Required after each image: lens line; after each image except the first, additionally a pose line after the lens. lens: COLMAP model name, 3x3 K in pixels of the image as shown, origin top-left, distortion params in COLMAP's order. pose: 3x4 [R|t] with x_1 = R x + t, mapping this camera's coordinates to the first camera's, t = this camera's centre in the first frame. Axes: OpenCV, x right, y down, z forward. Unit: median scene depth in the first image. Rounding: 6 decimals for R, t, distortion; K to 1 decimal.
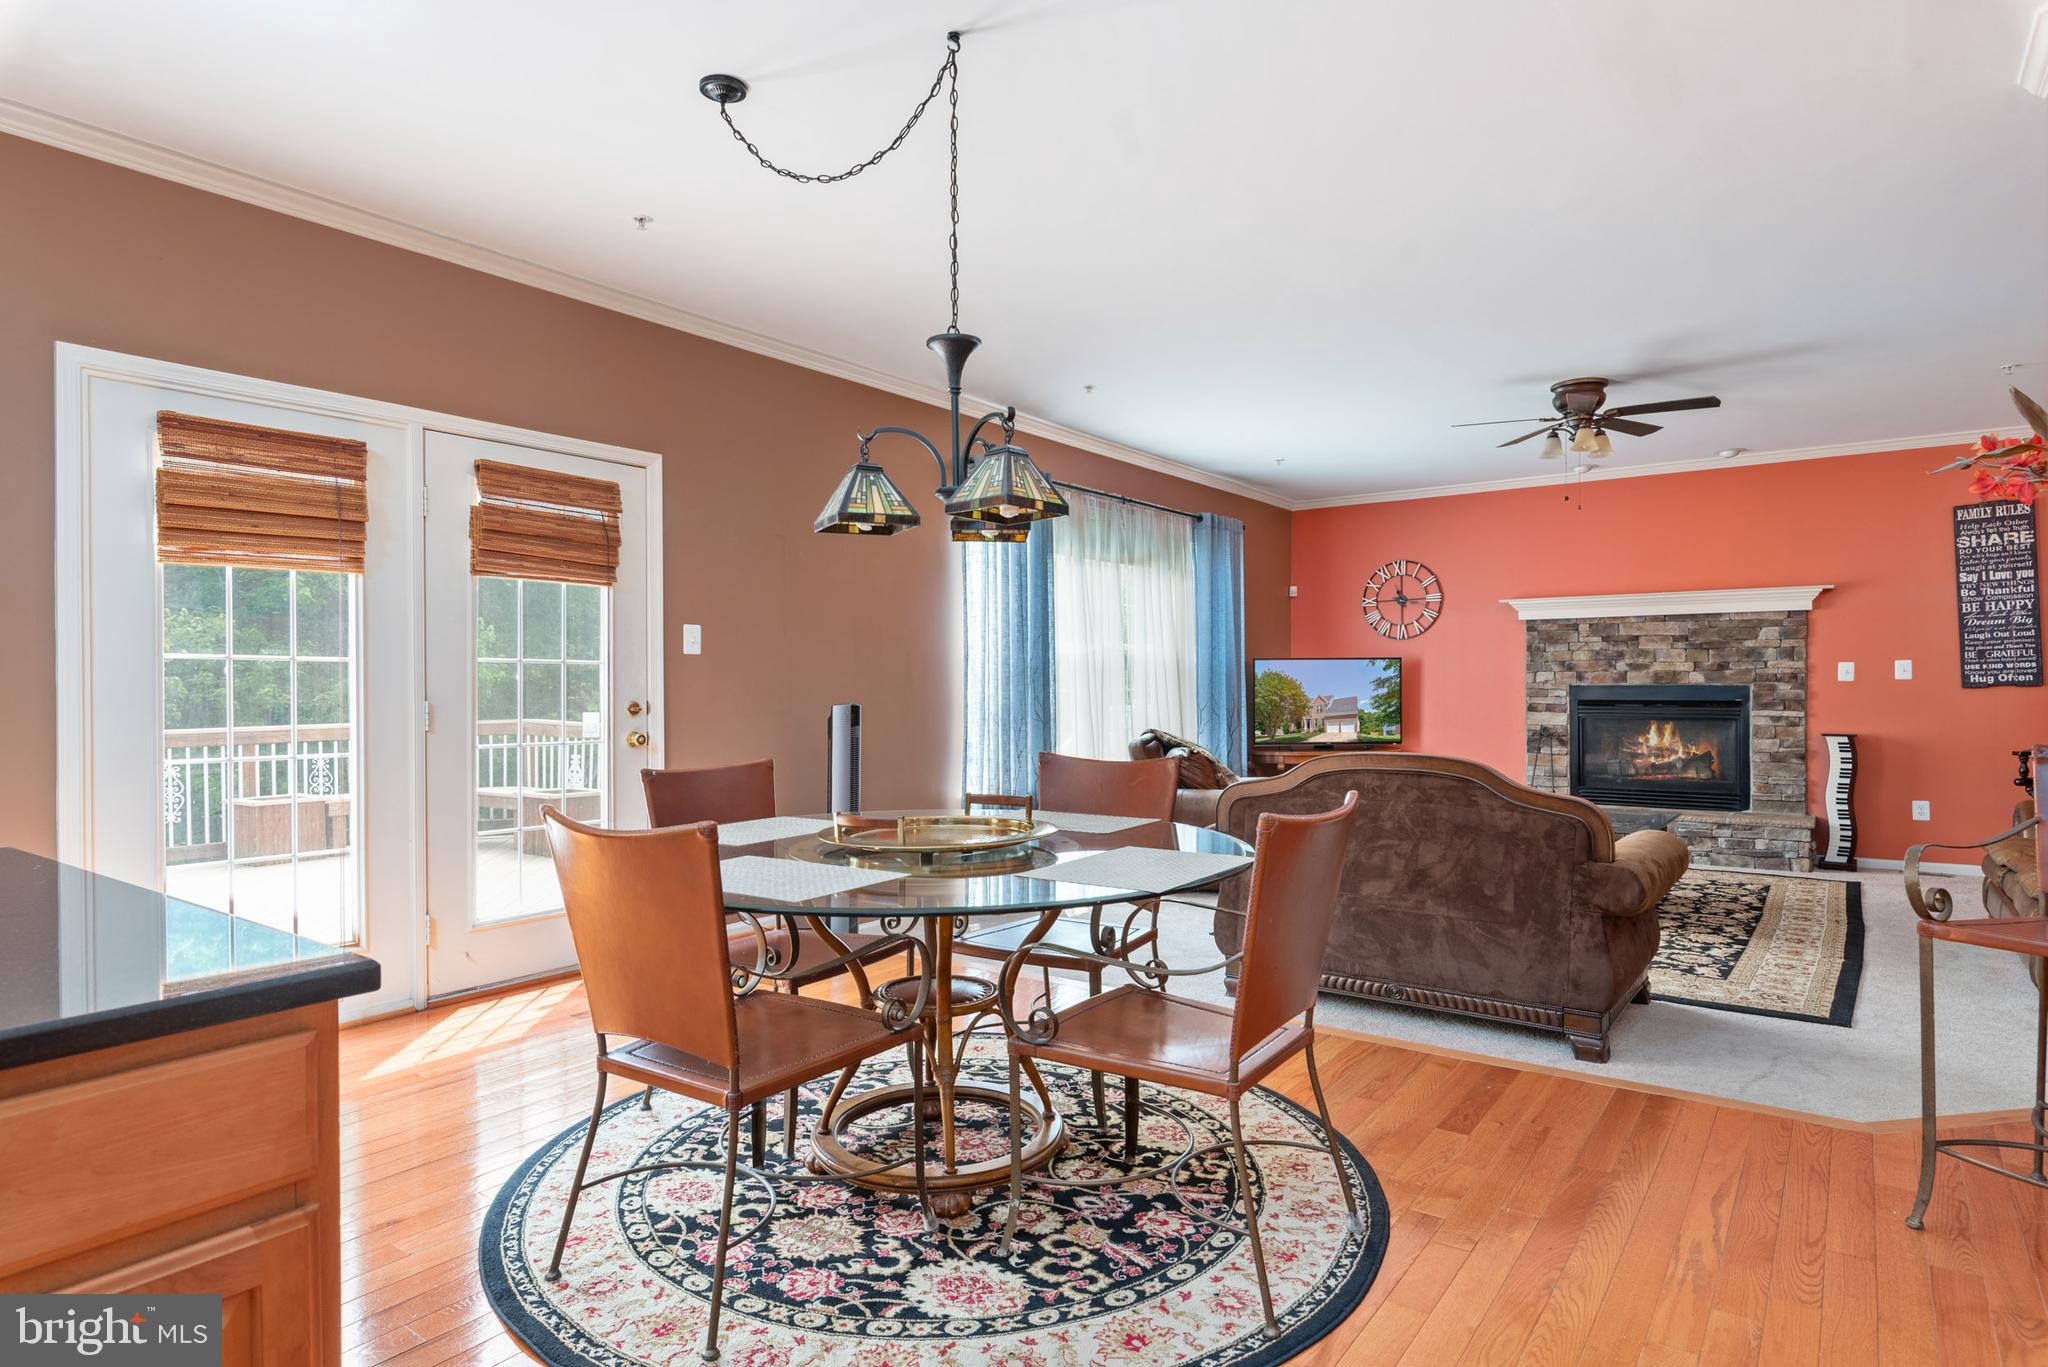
lens RADIAL K [[1139.6, 0, 1019.0], [0, 1139.6, 687.6], [0, 0, 1]] dist [-0.001831, -0.004129]
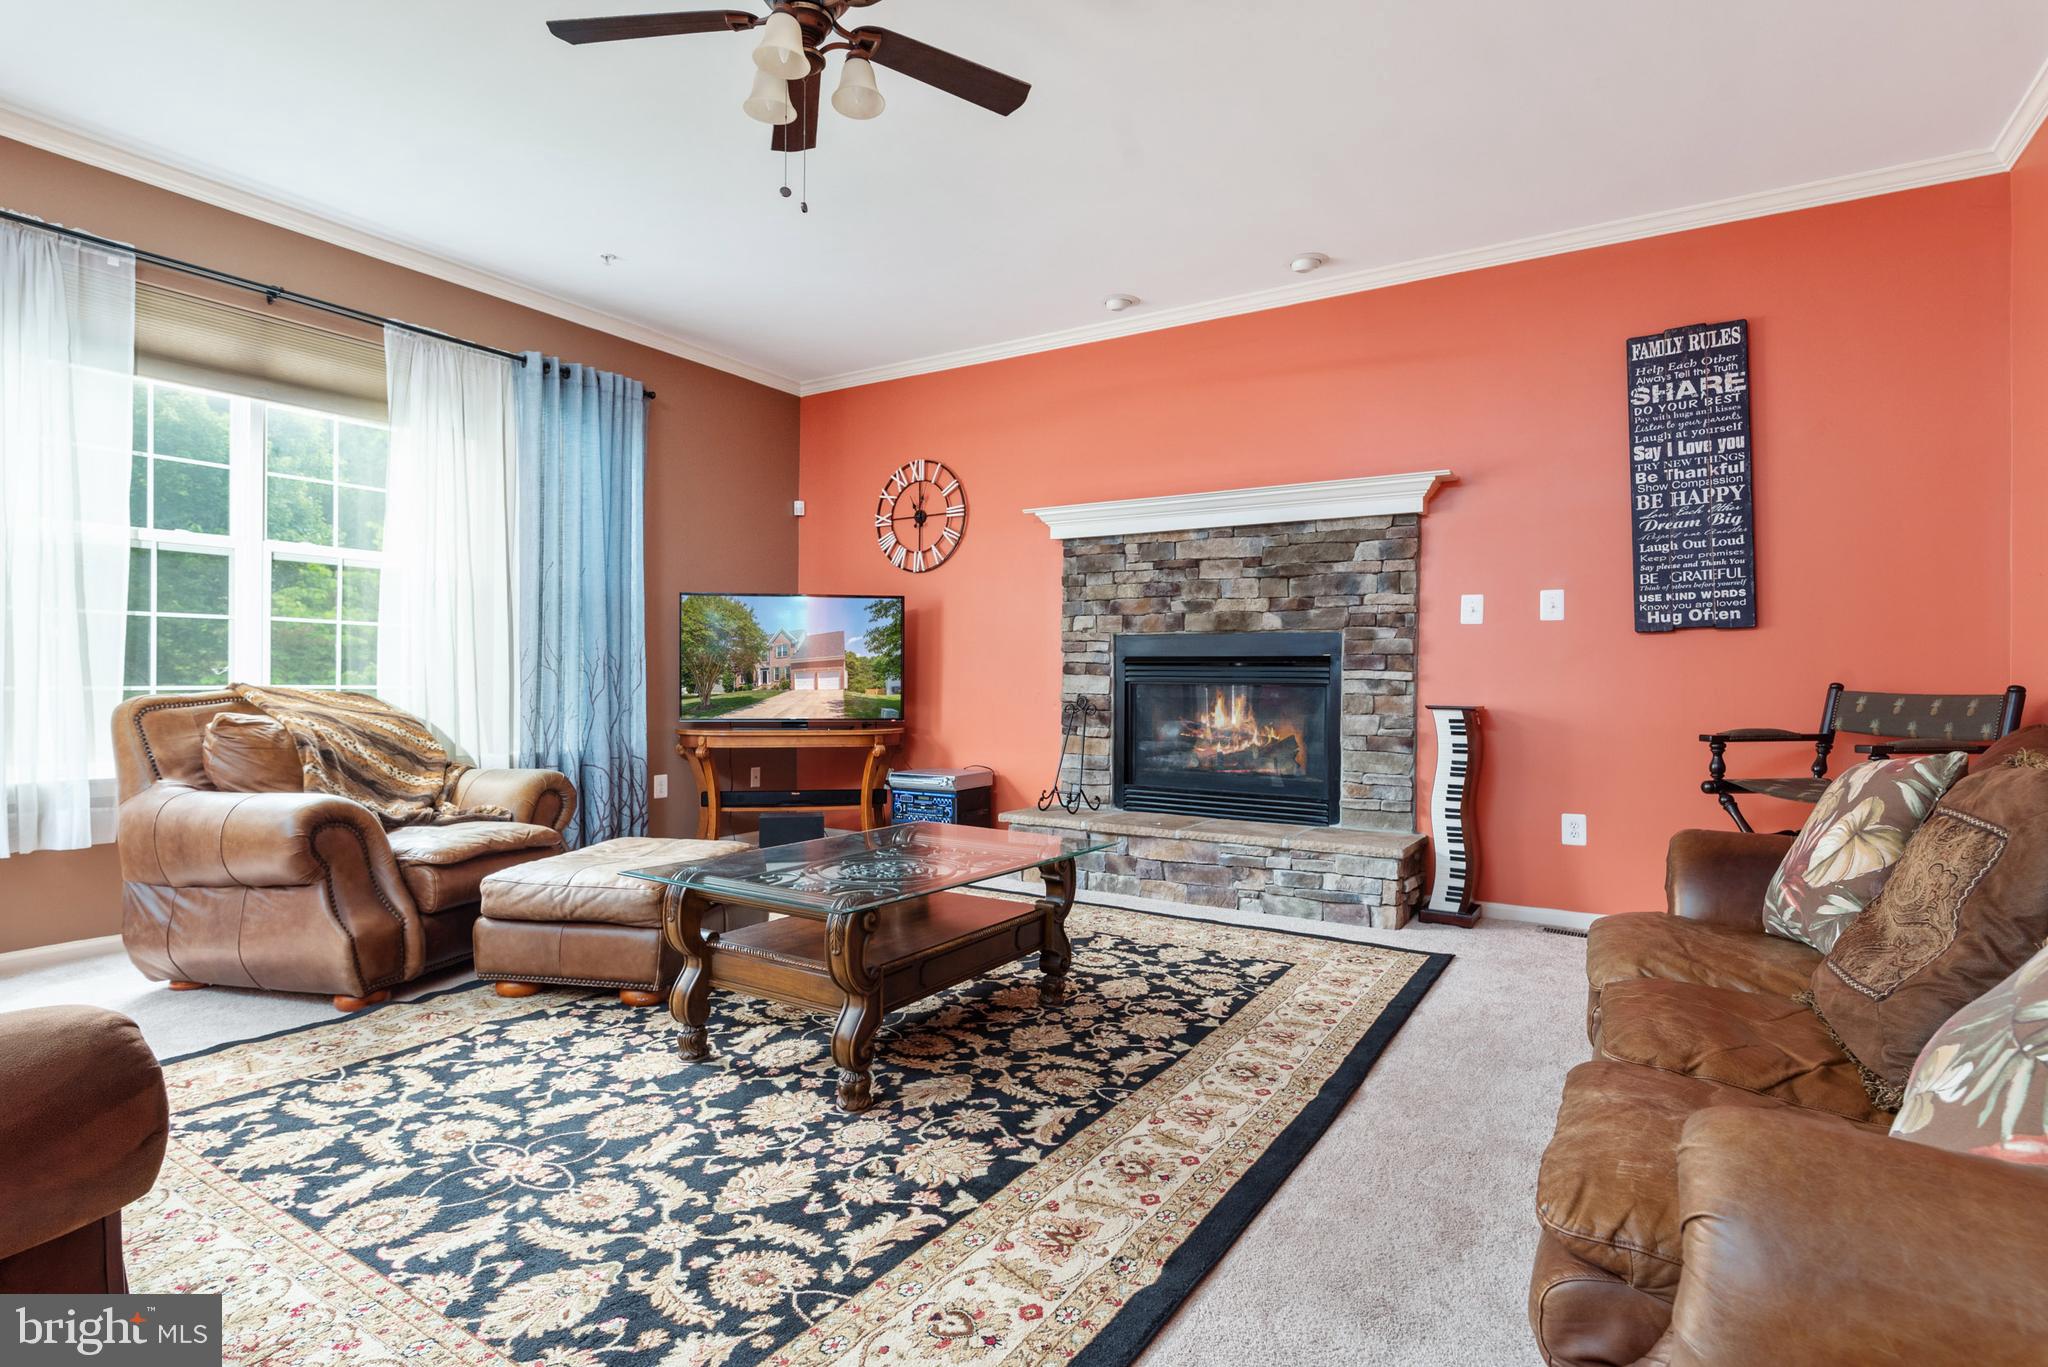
lens RADIAL K [[1036.4, 0, 1031.5], [0, 1036.4, 686.2], [0, 0, 1]] dist [0.000900, -0.002009]
pose [[0.996925, 0.013550, 0.077182, 0.413453], [-0.013742, 0.999904, 0.001955, 0.029590], [-0.077148, -0.003010, 0.997015, 0.416498]]
